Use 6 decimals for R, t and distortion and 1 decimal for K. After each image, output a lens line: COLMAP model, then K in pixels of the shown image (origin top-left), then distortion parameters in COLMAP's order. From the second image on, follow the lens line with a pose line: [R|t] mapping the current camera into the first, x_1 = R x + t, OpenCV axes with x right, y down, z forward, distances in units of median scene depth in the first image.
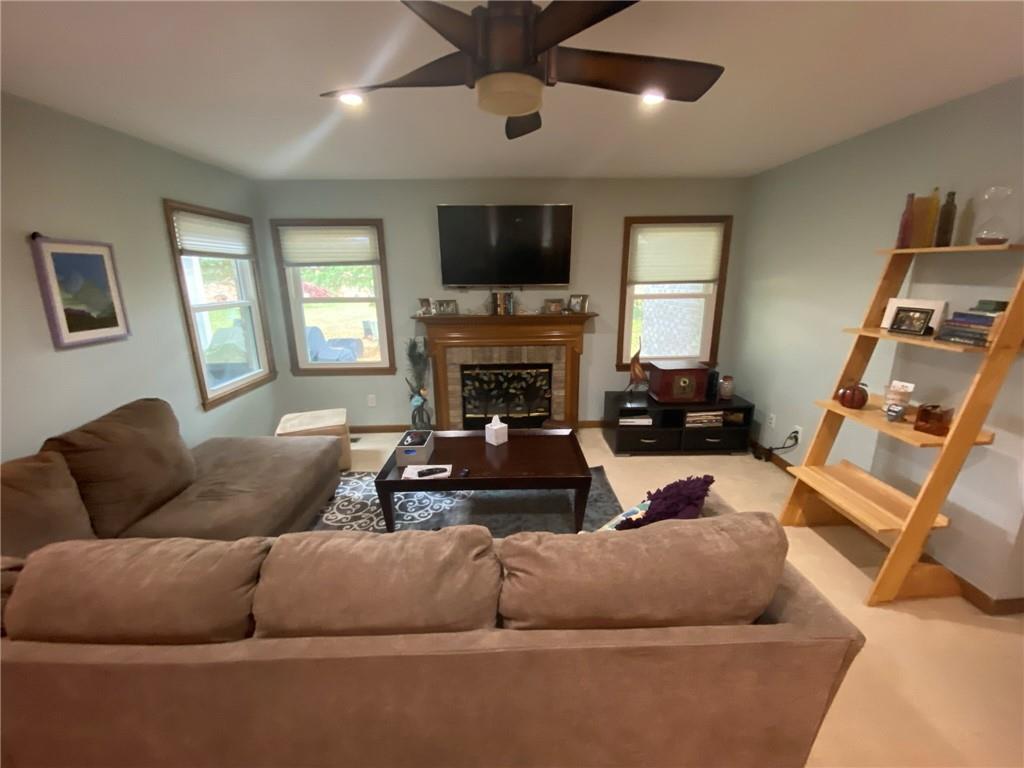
lens RADIAL K [[414.0, 0, 514.8], [0, 414.0, 381.2], [0, 0, 1]] dist [0.049233, -0.038438]
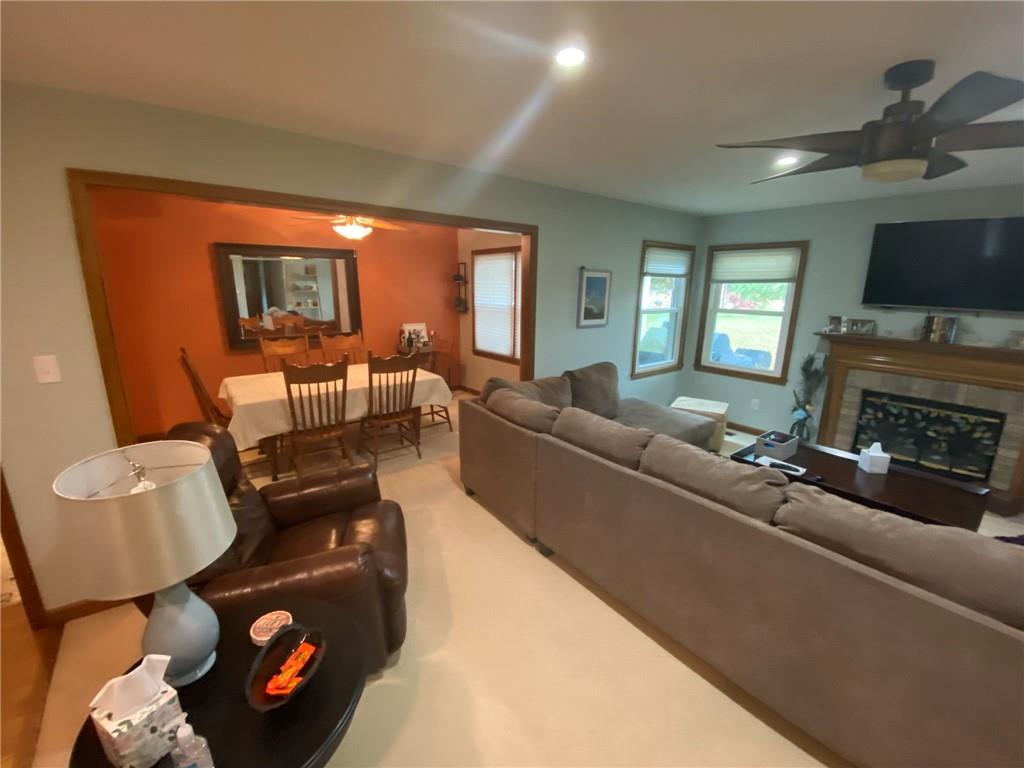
lens RADIAL K [[417.3, 0, 515.8], [0, 417.3, 384.2], [0, 0, 1]] dist [0.029364, -0.024667]
pose [[0.603148, 0.203459, -0.771244, 0.129188], [-0.215556, 0.972520, 0.087982, 0.035254], [0.767951, 0.113180, 0.630430, -0.201446]]
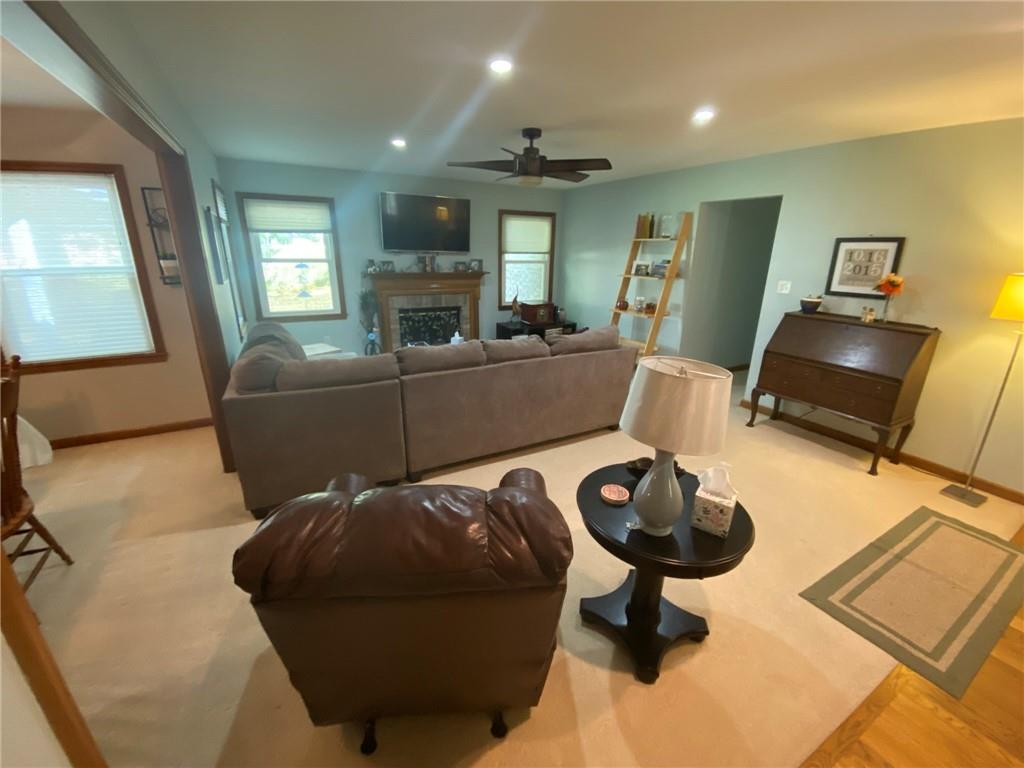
lens RADIAL K [[417.3, 0, 515.8], [0, 417.3, 384.2], [0, 0, 1]] dist [0.029364, -0.024667]
pose [[0.888584, -0.117089, 0.443518, -0.452130], [0.086609, 0.992308, 0.088450, 0.124752], [-0.450463, -0.040182, 0.891890, -0.455498]]
